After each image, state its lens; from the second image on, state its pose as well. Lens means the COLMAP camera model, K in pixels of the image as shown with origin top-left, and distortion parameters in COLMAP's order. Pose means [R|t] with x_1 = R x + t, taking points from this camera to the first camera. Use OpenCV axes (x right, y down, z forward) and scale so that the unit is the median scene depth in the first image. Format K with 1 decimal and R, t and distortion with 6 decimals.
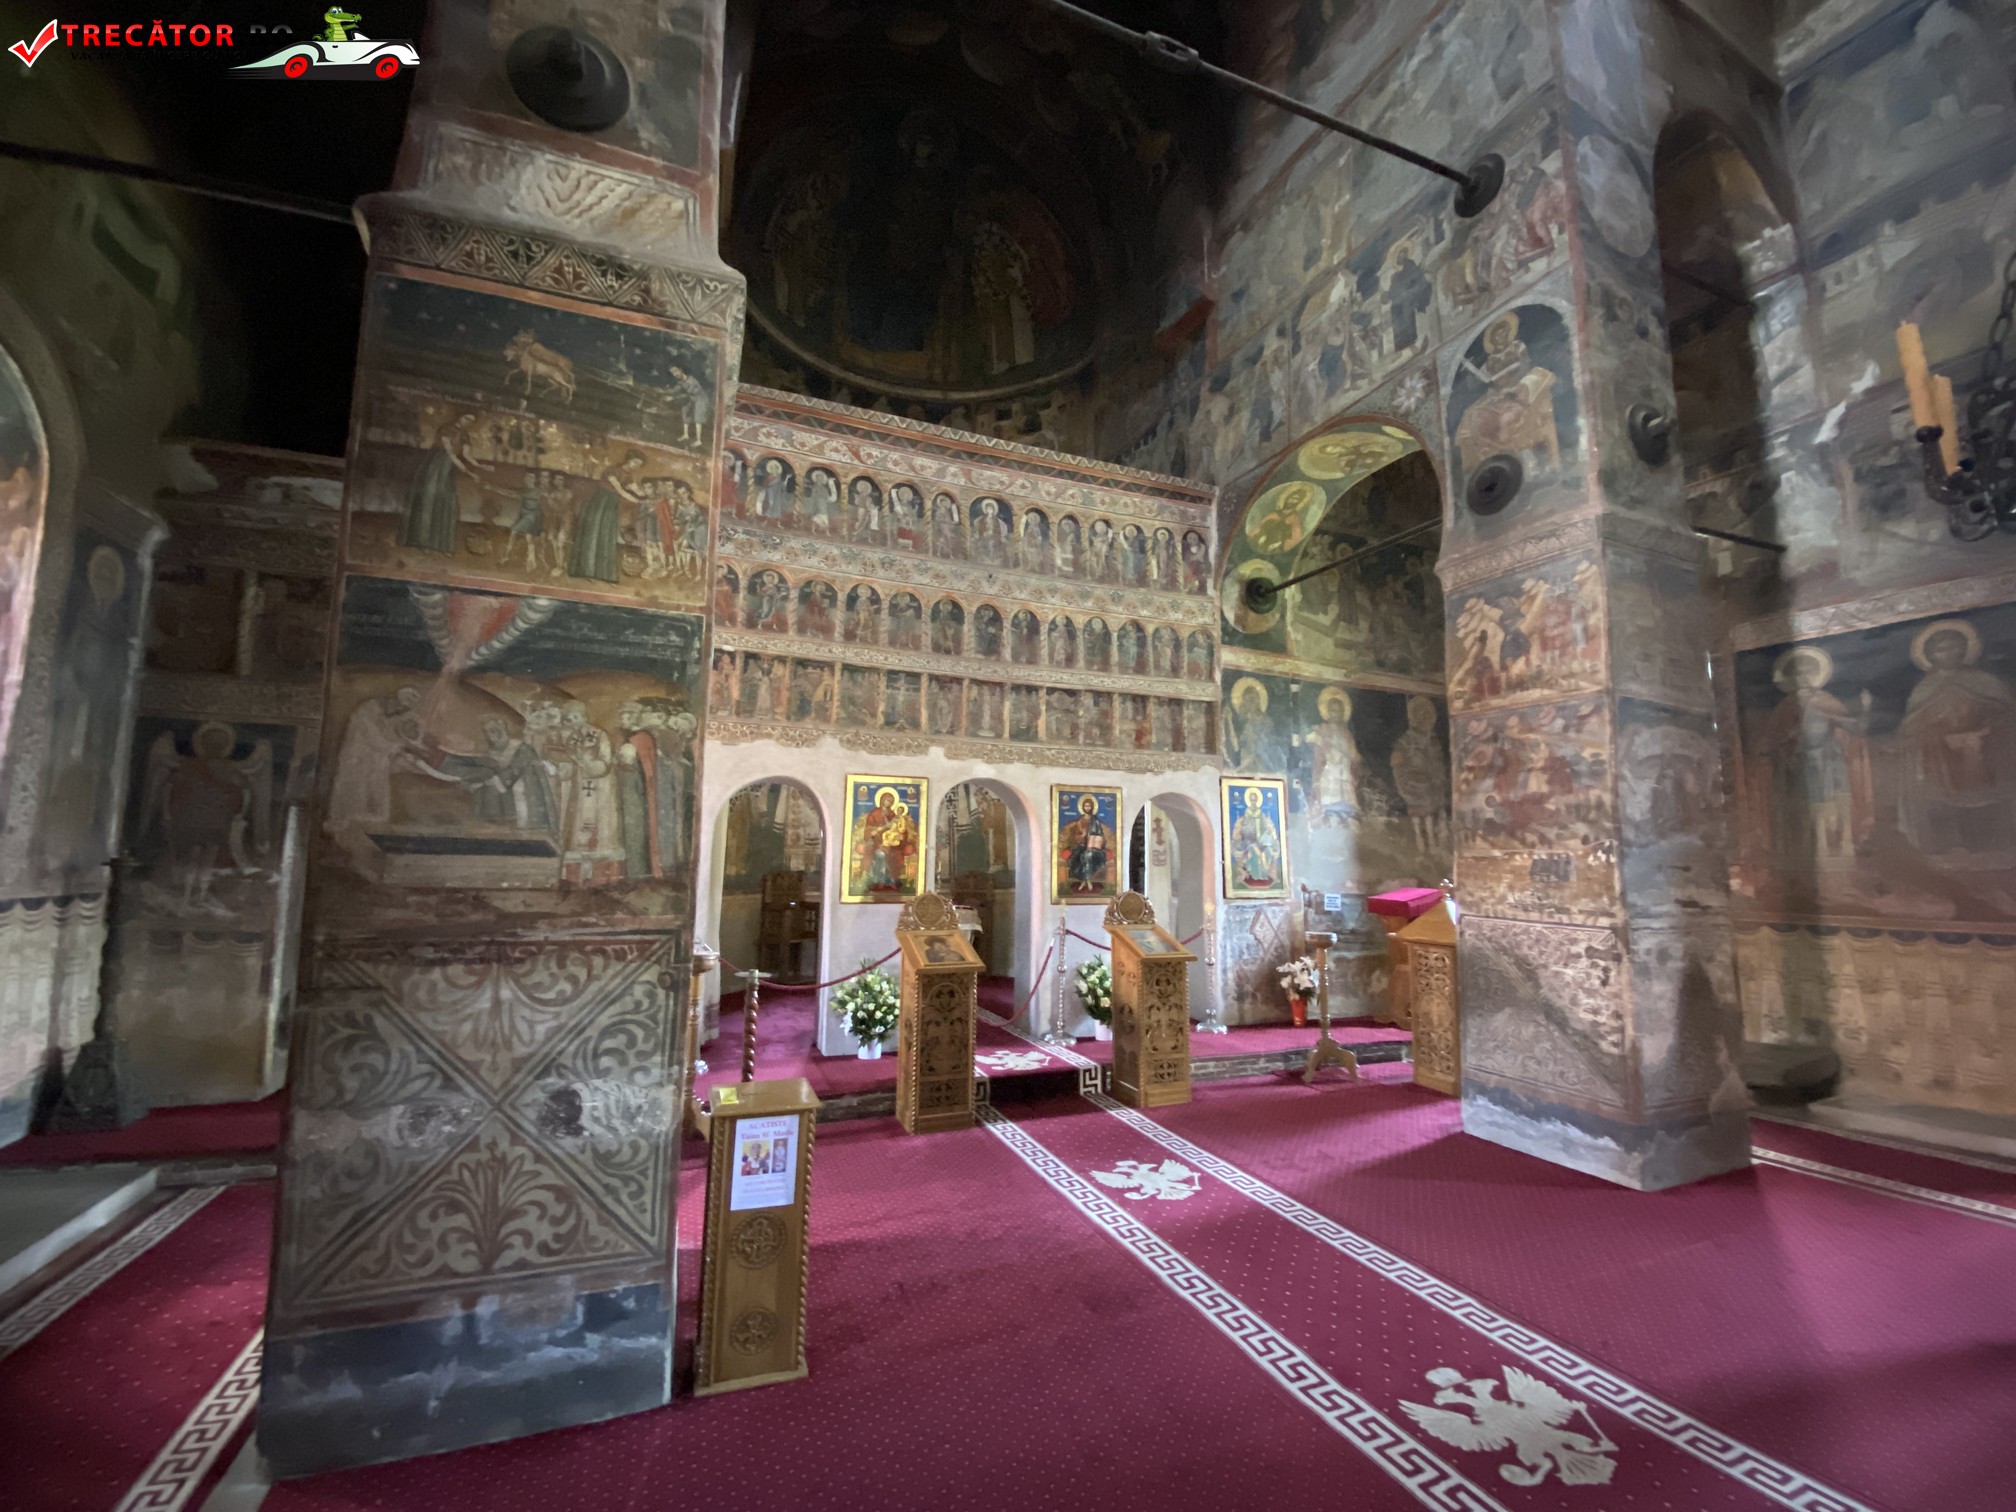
lens RADIAL K [[814.1, 0, 1015.2], [0, 814.1, 762.0], [0, 0, 1]] dist [0.014684, -0.000009]
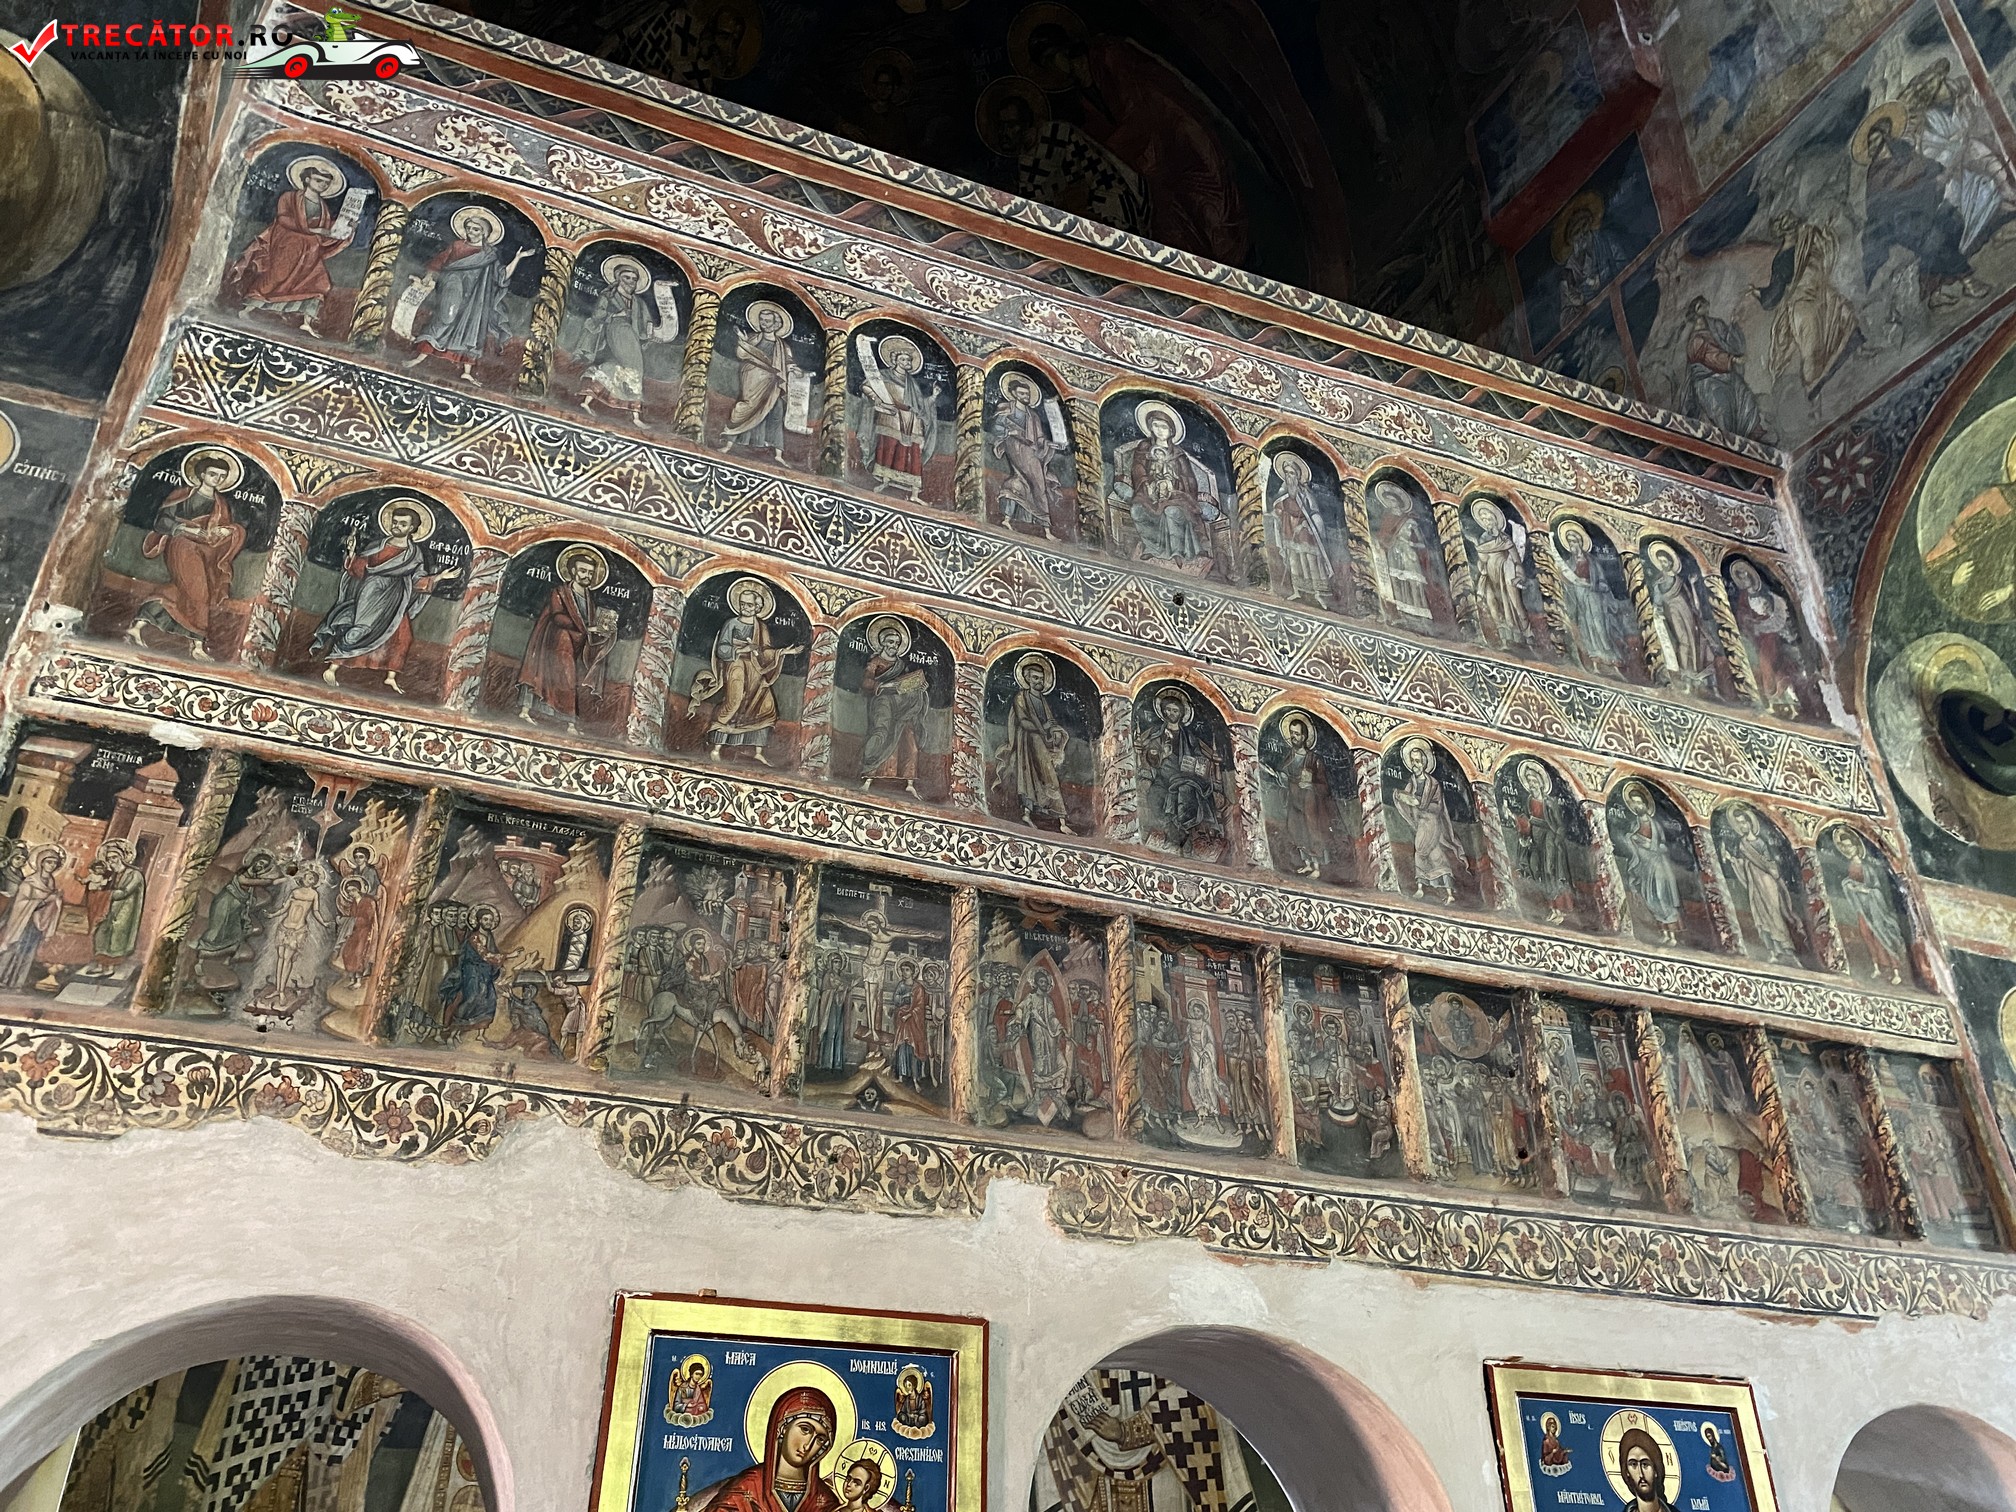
lens RADIAL K [[1527.8, 0, 1006.8], [0, 1527.8, 746.3], [0, 0, 1]] dist [0.019824, -0.020646]
pose [[0.999959, -0.009075, -0.000424, -0.094794], [0.008129, 0.914647, -0.404172, 0.043675], [0.004055, 0.404151, 0.914683, 0.524656]]
